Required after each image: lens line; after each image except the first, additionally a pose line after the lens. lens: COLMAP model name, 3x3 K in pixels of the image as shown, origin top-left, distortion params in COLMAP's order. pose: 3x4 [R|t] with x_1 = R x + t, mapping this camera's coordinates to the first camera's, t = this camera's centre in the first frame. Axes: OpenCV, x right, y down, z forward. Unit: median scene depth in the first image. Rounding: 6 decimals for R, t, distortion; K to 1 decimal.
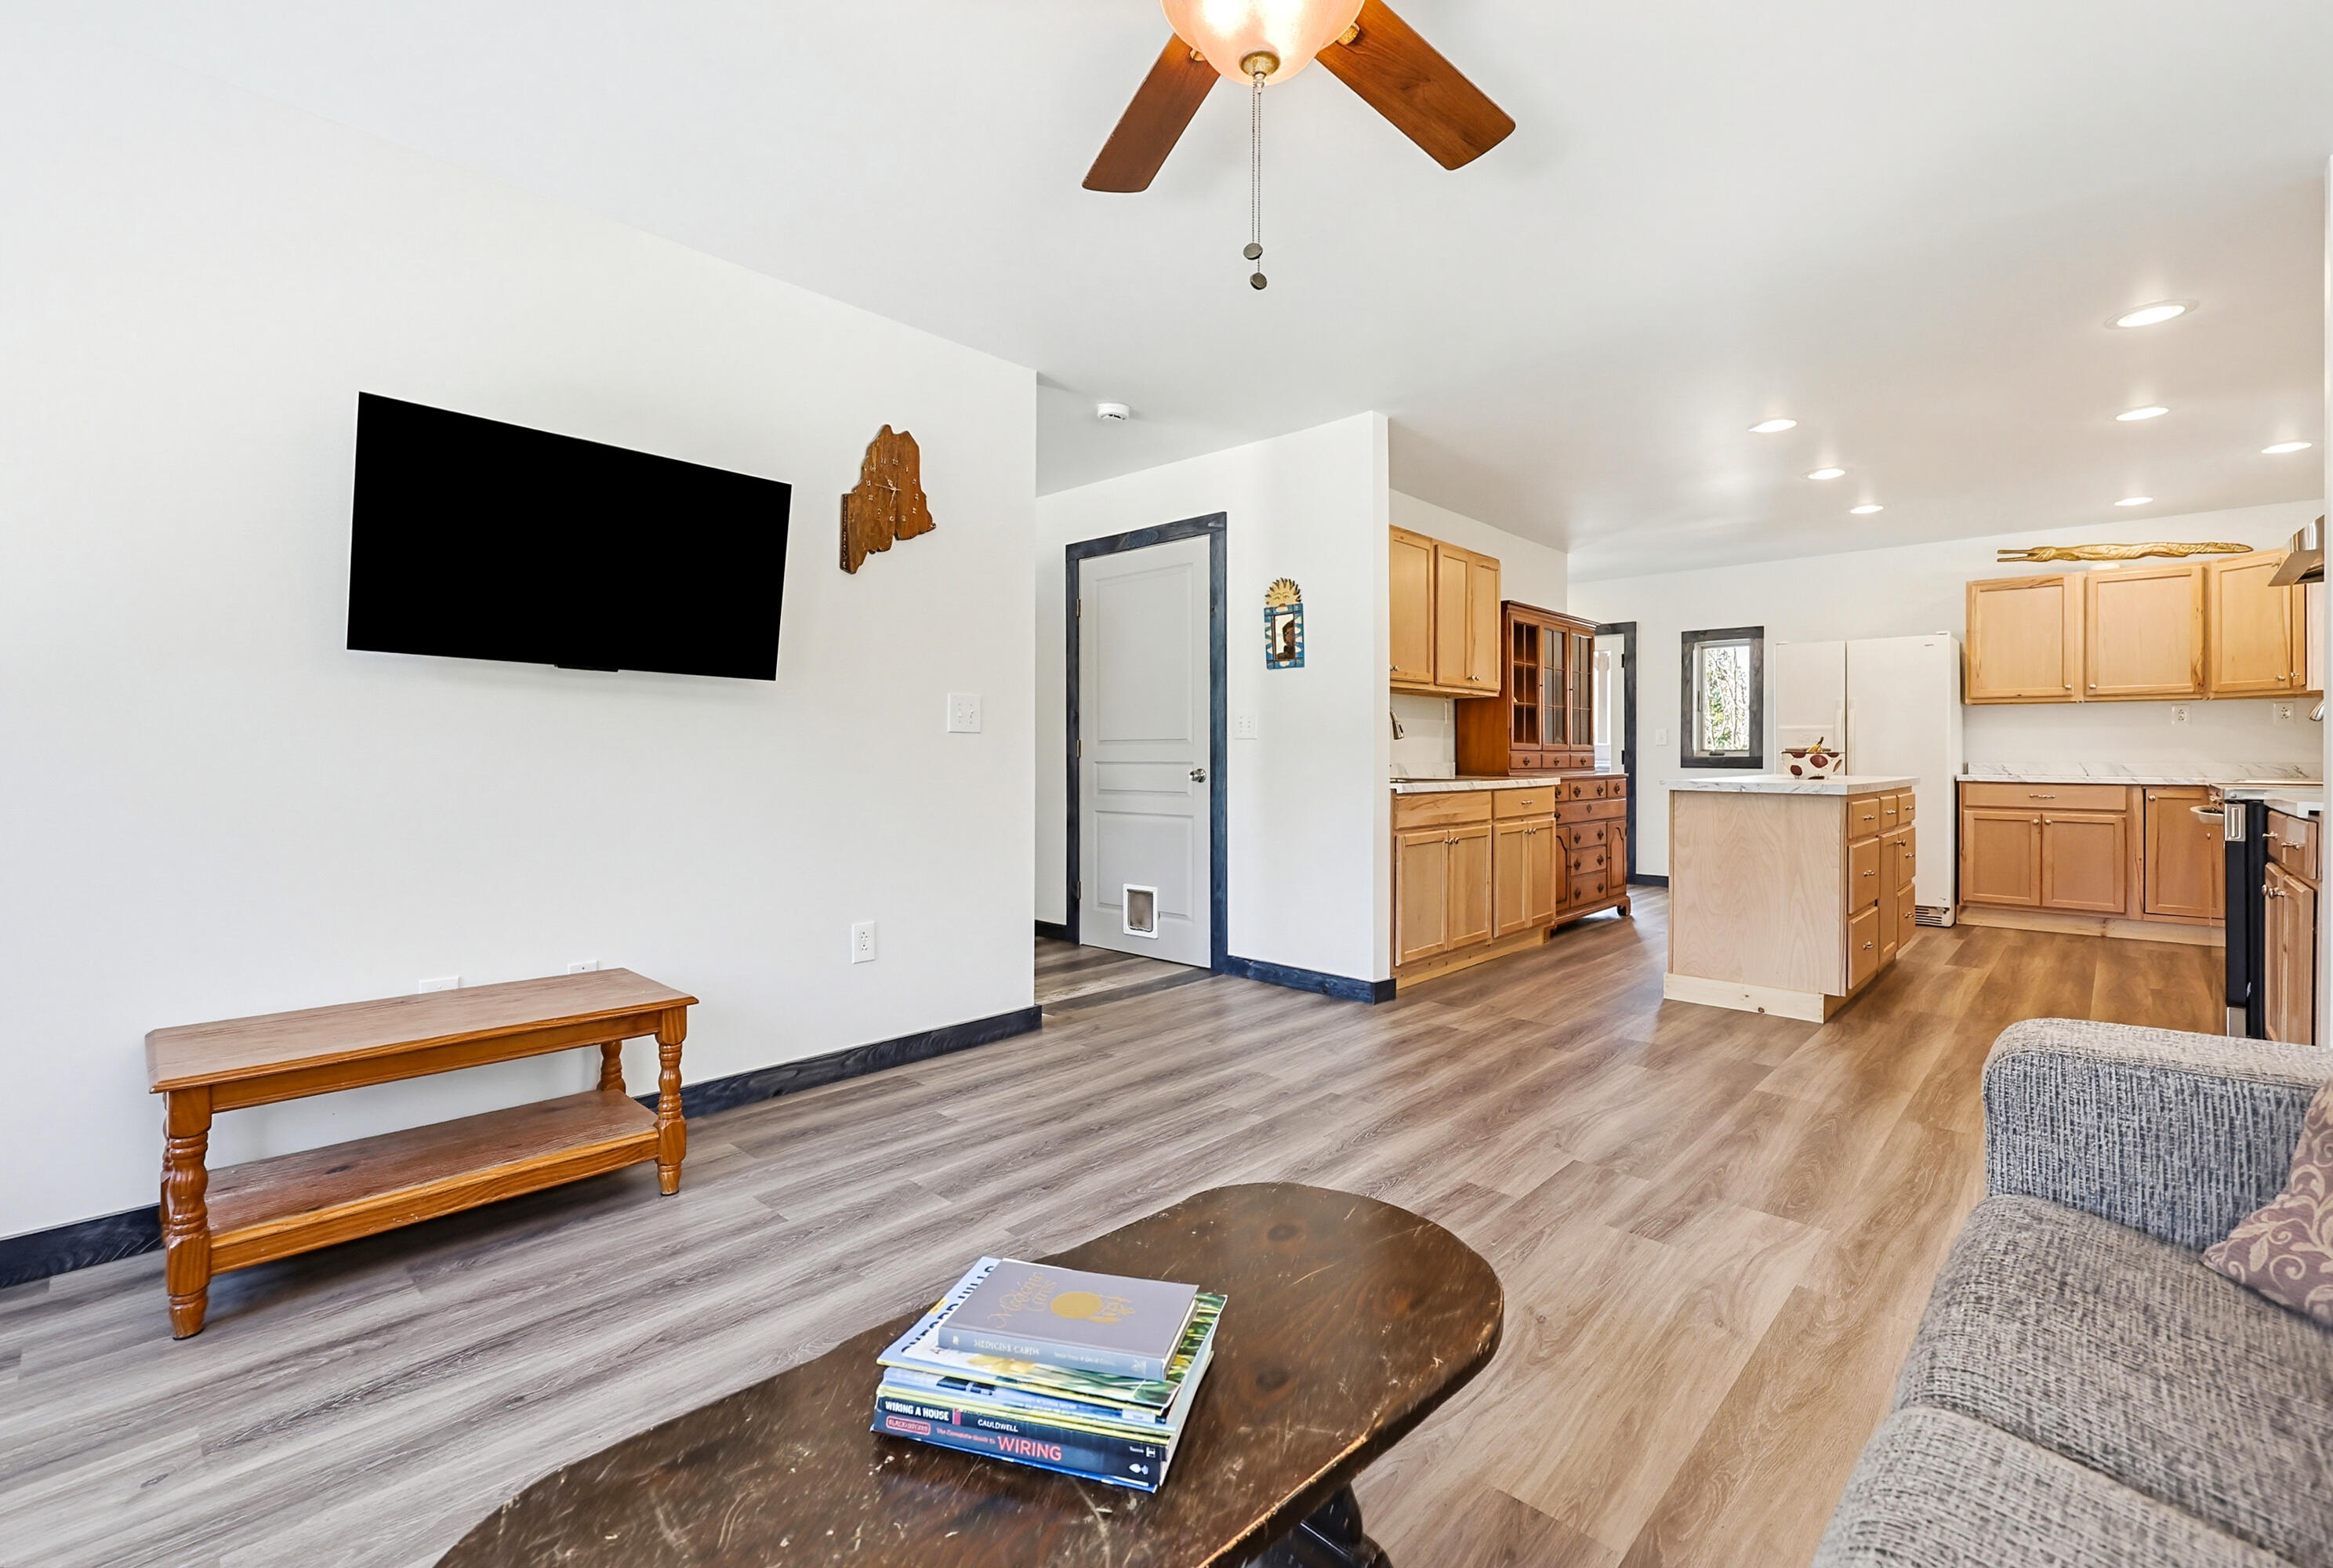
lens RADIAL K [[1028.2, 0, 1160.9], [0, 1028.2, 752.7], [0, 0, 1]] dist [-0.002793, 0.000172]
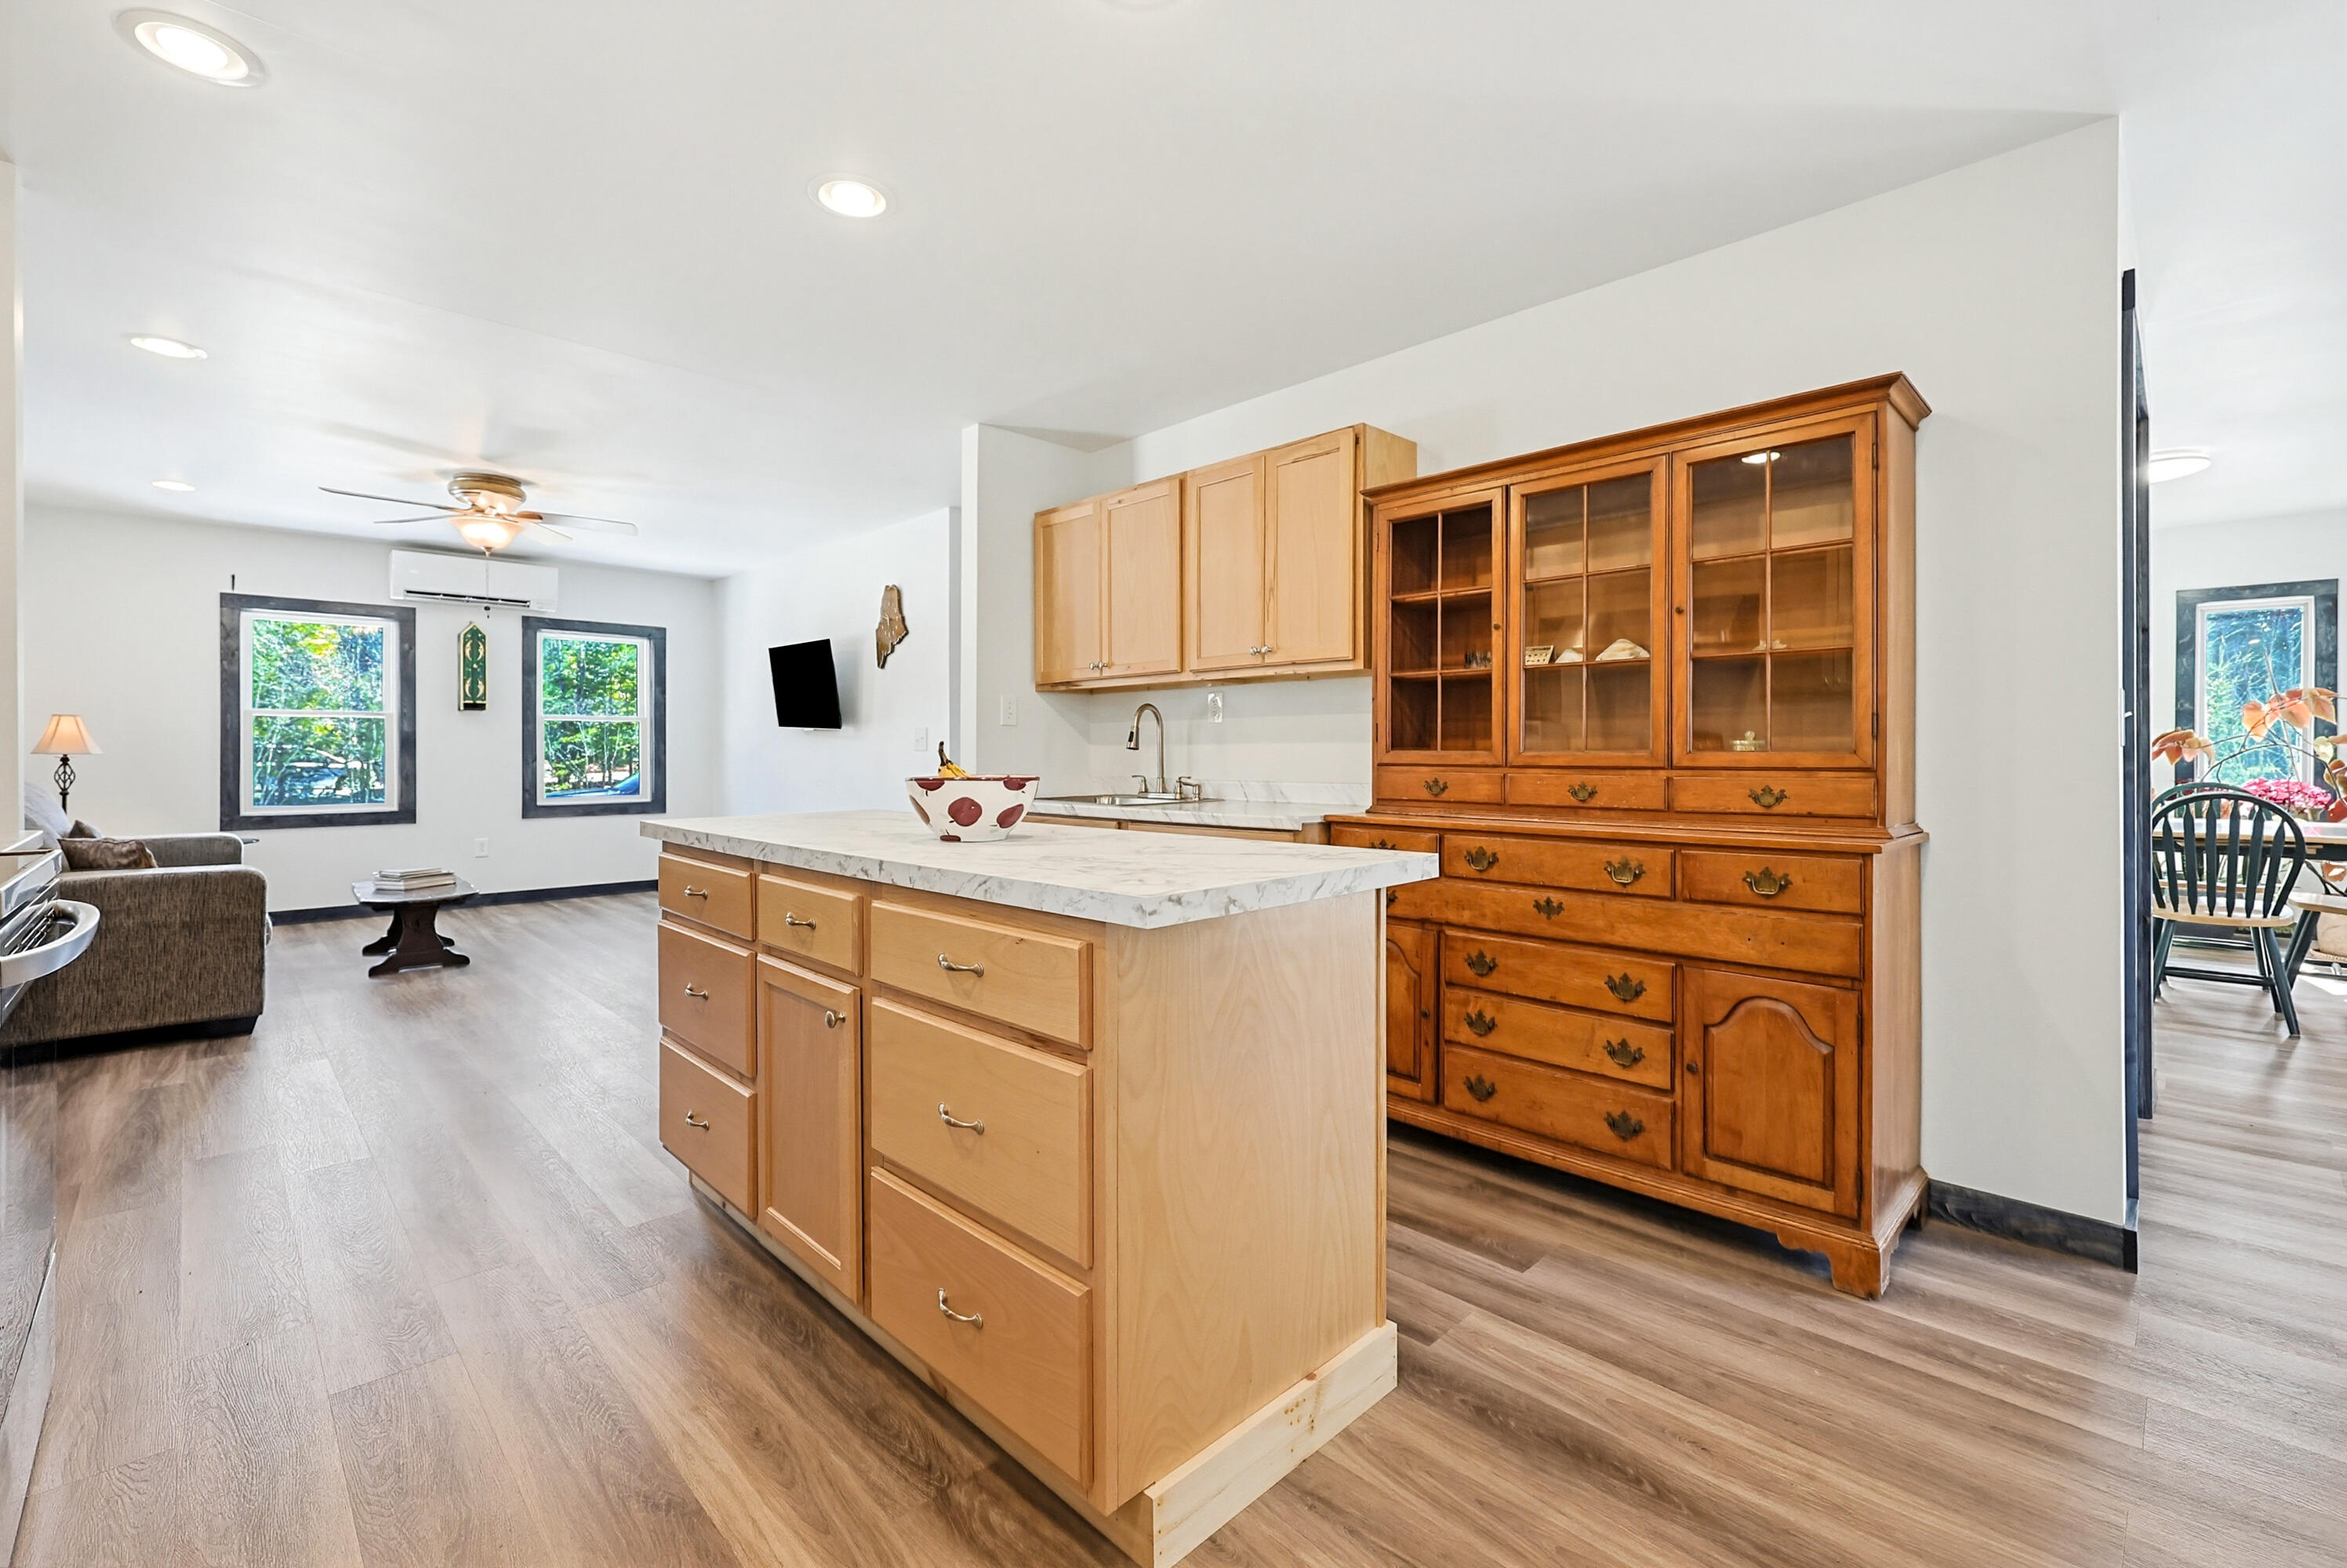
lens RADIAL K [[1013.2, 0, 1168.7], [0, 1013.2, 743.7], [0, 0, 1]] dist [0.000908, 0.000340]
pose [[-0.049985, -0.008483, -0.998714, 1.066733], [0.002752, 0.999959, -0.008632, -0.010913], [0.998746, -0.003180, -0.049959, 1.112724]]
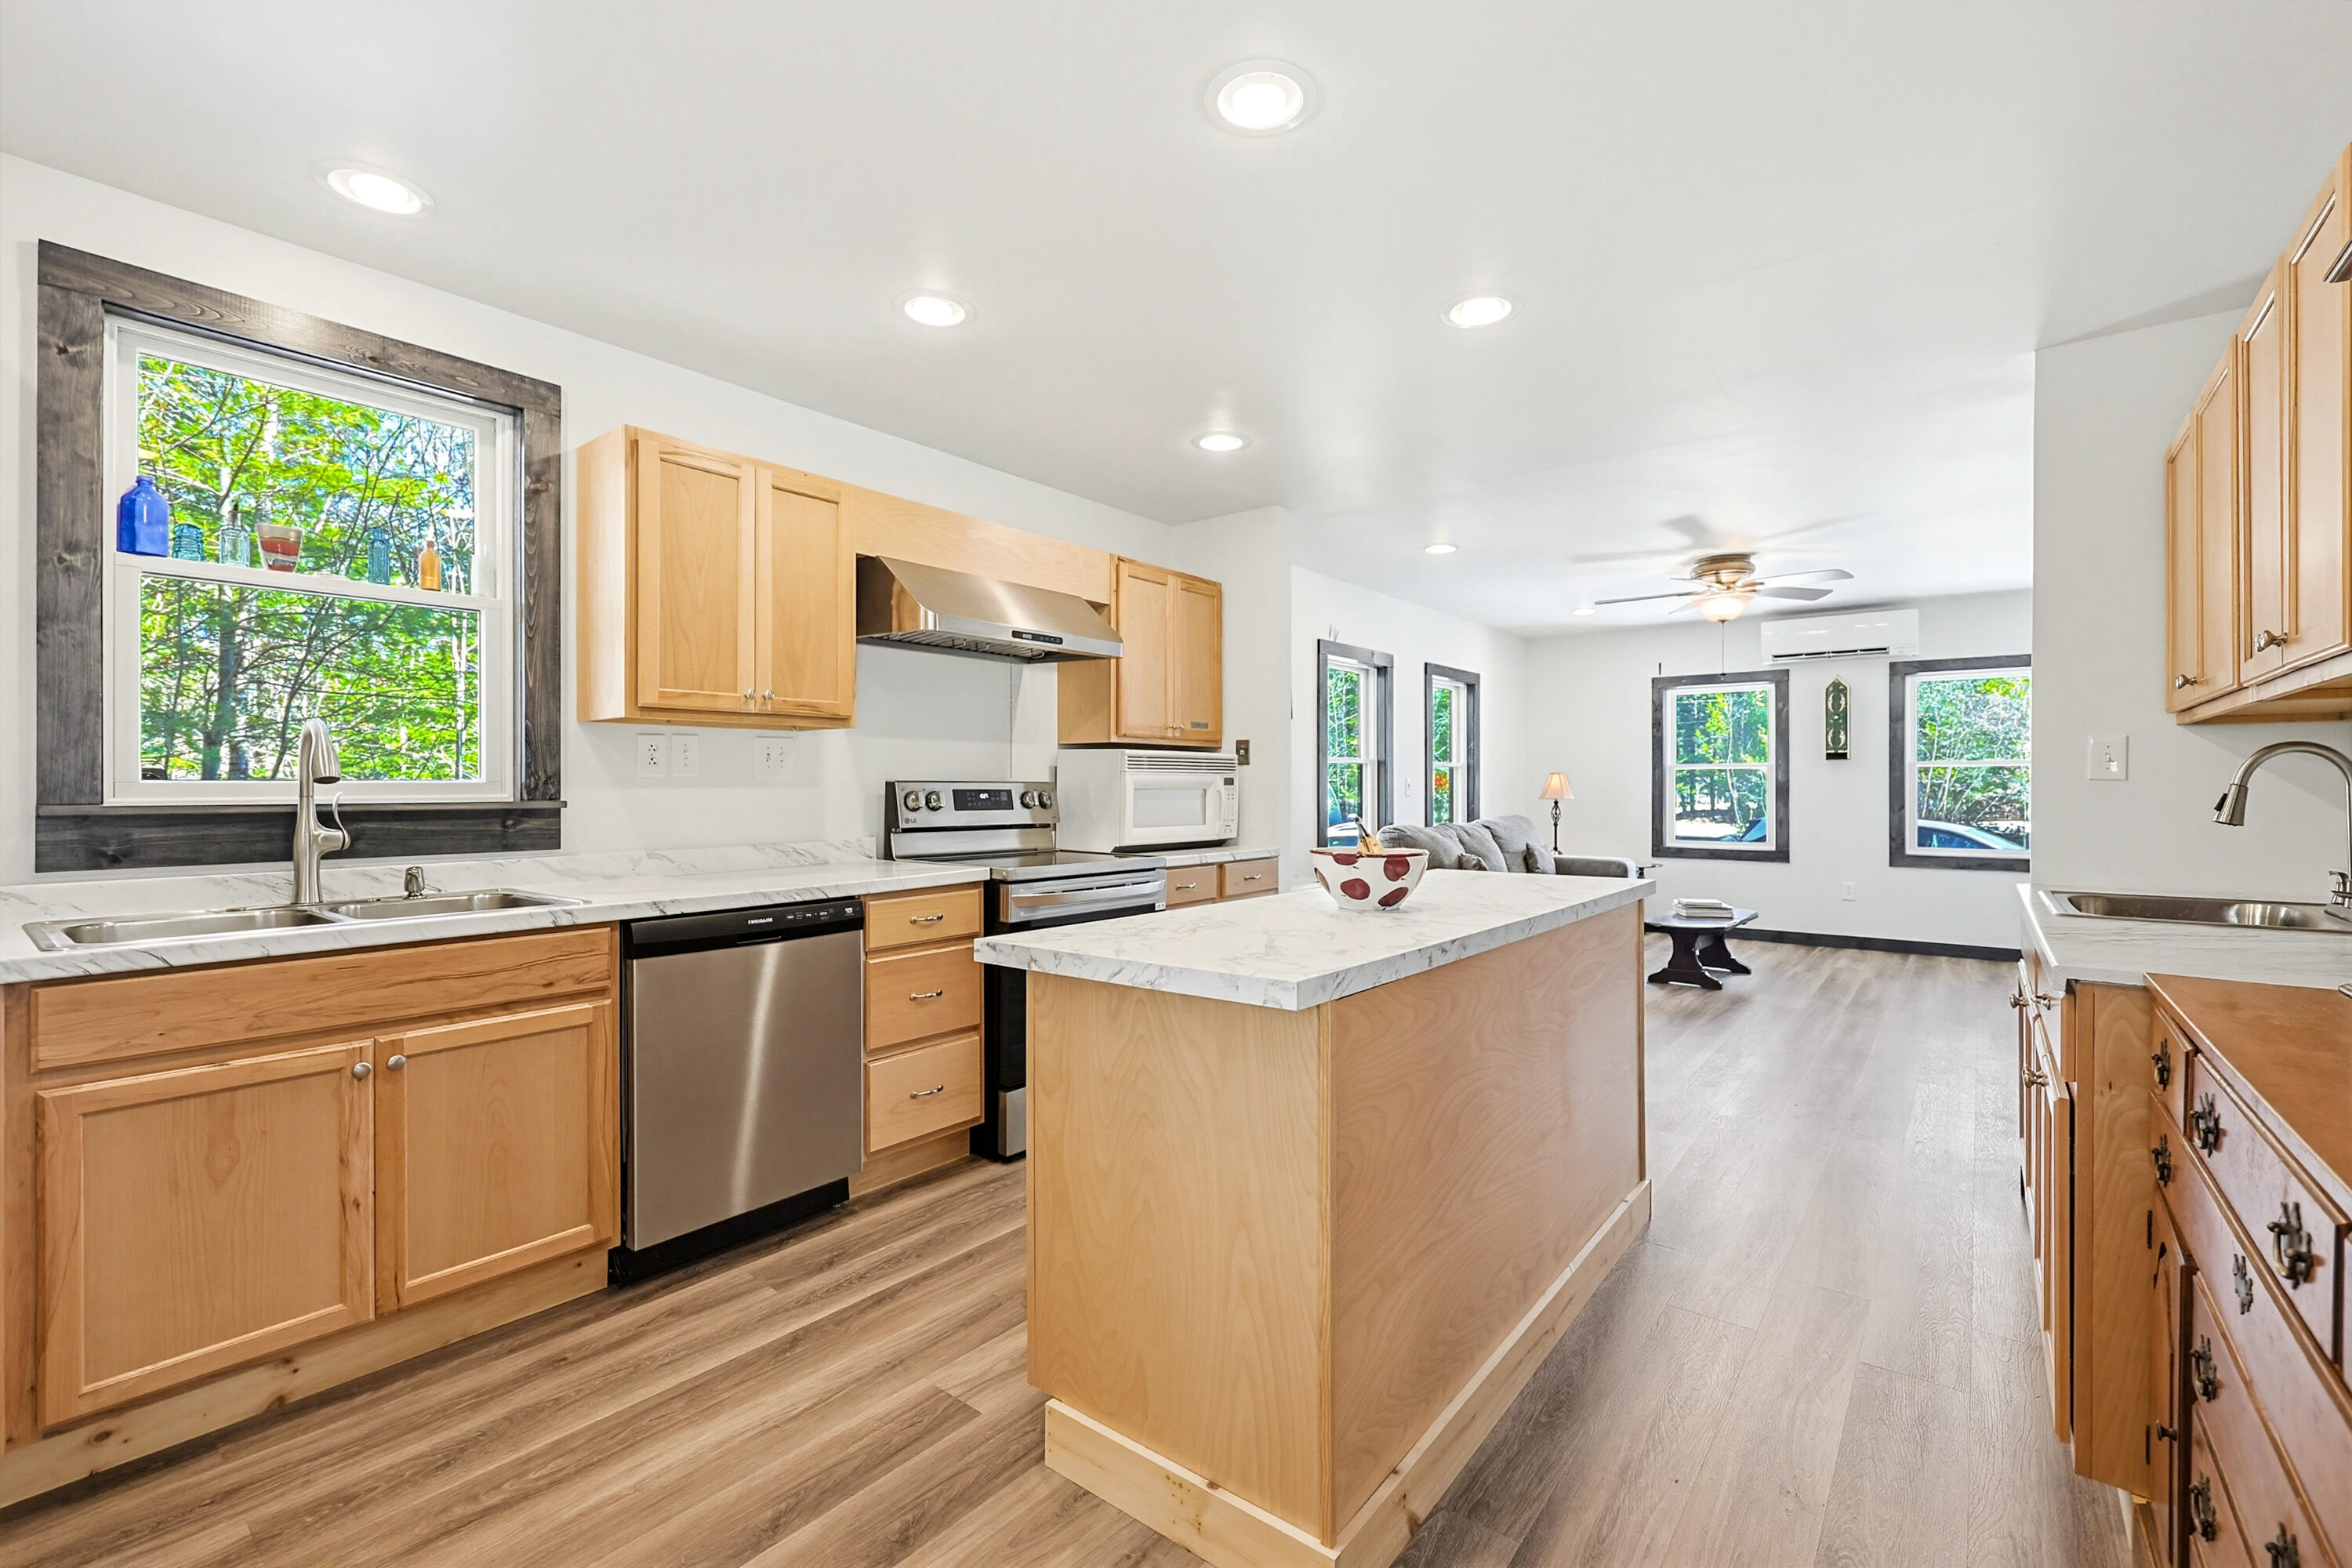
lens RADIAL K [[1002.5, 0, 1187.9], [0, 1002.5, 786.4], [0, 0, 1]] dist [-0.002742, -0.000225]
pose [[-0.996343, -0.001753, -0.085429, 0.762864], [-0.001554, 0.999996, -0.002402, -0.028798], [0.085433, -0.002260, -0.996341, 1.464919]]
